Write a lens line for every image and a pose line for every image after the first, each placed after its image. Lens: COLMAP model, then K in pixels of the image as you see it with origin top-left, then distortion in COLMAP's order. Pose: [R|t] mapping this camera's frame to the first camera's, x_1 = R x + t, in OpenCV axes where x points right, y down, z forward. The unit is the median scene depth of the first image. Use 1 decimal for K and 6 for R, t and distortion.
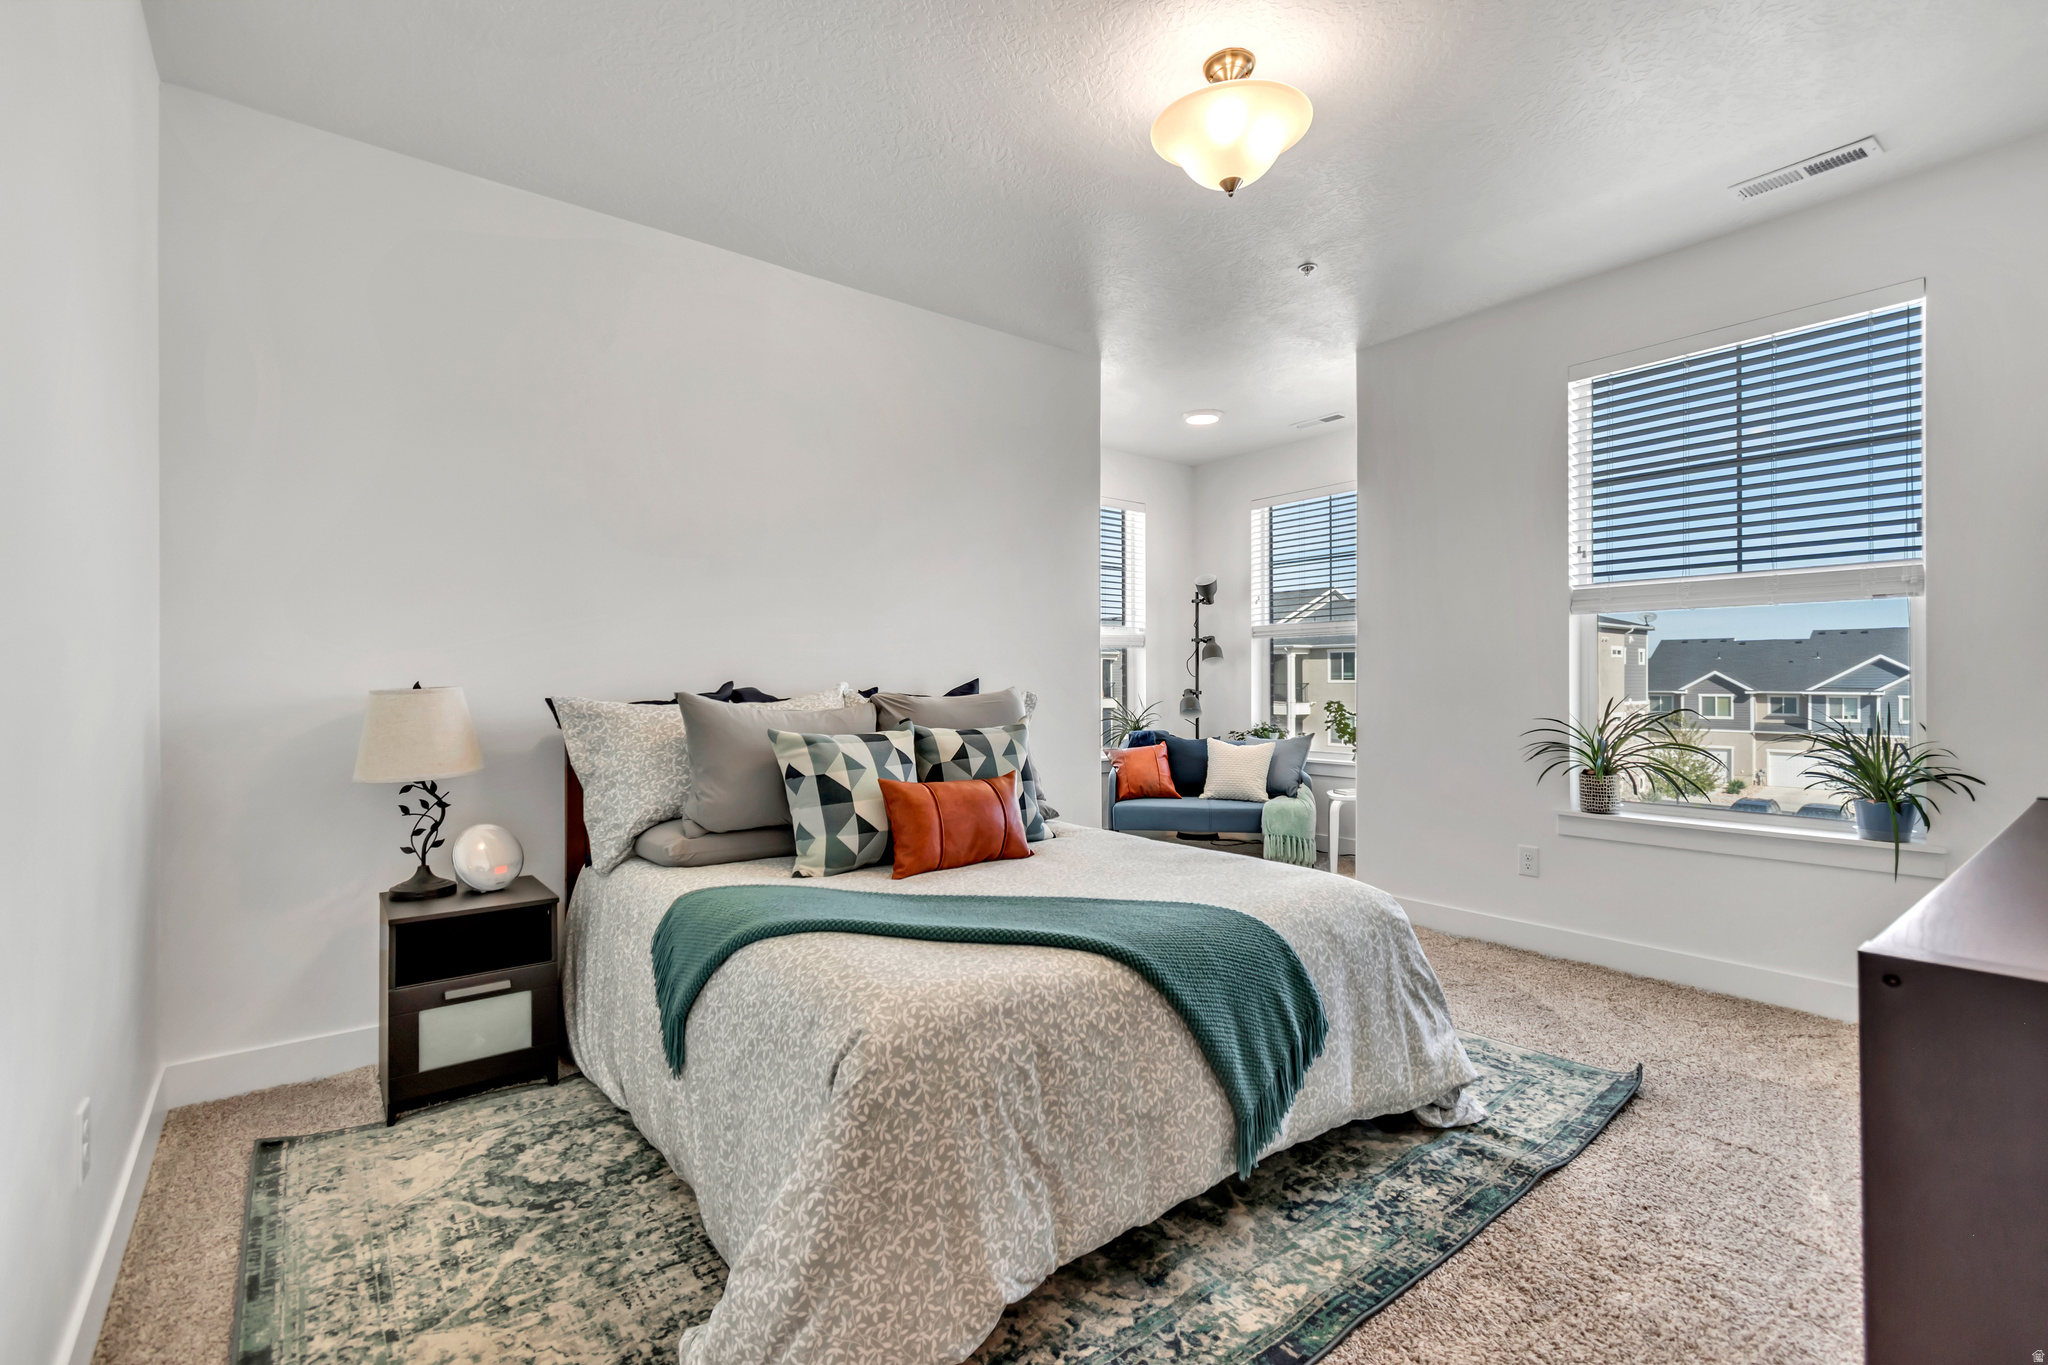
lens RADIAL K [[914.6, 0, 1029.8], [0, 914.6, 684.0], [0, 0, 1]] dist [0.004069, -0.001558]
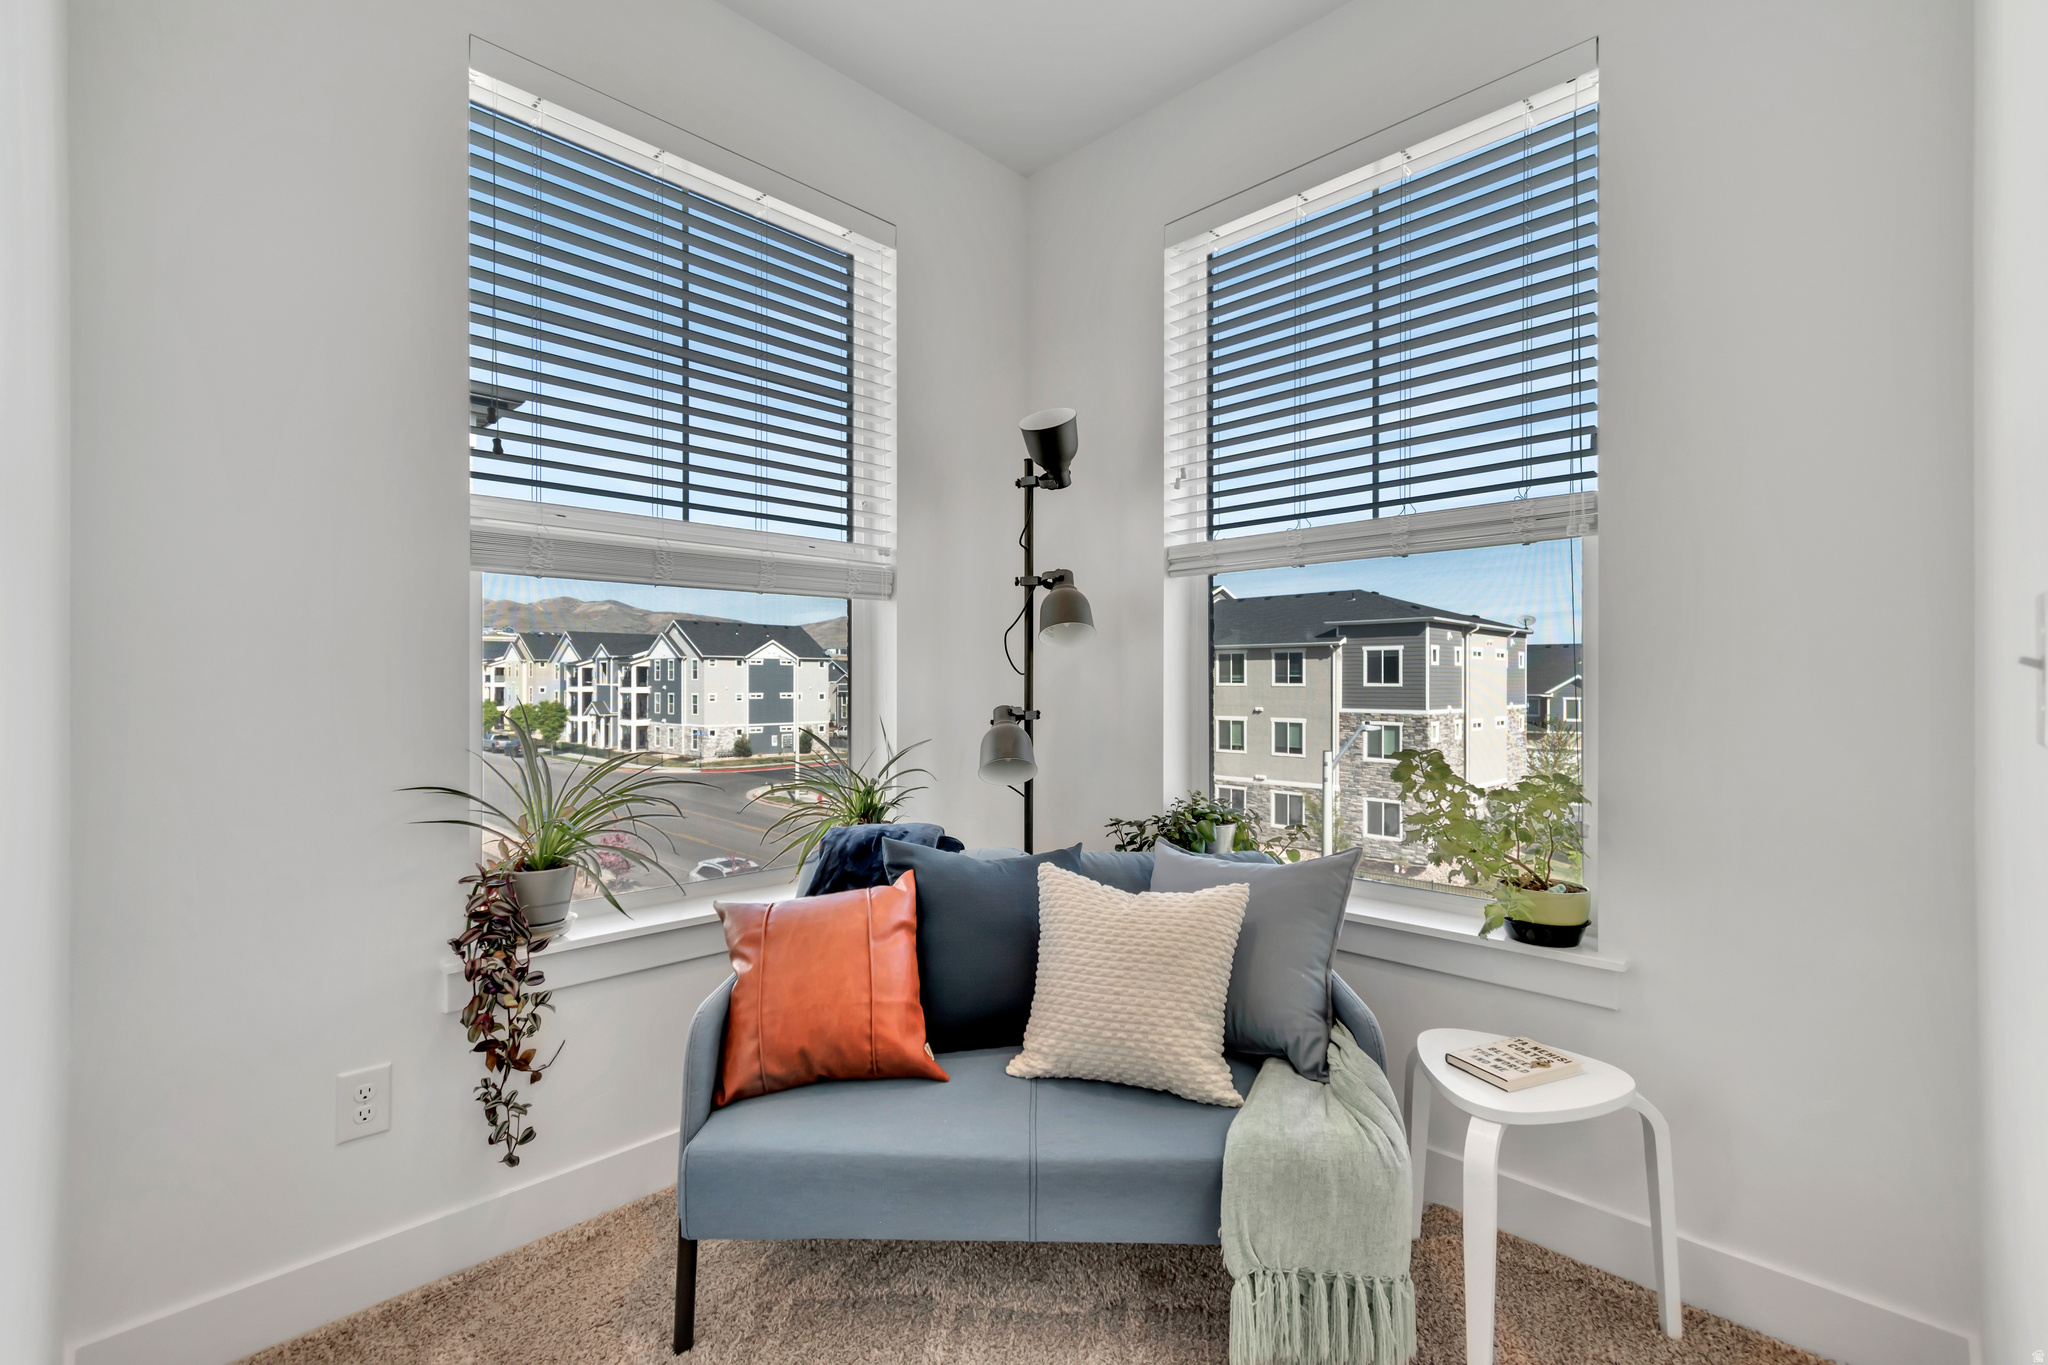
lens RADIAL K [[914.6, 0, 1035.7], [0, 914.6, 681.1], [0, 0, 1]] dist [0.004069, -0.001558]
pose [[0.992386, 0.002417, 0.123143, 0.139673], [-0.001731, 0.999982, -0.005676, -0.003062], [-0.123154, 0.005420, 0.992373, 0.620437]]
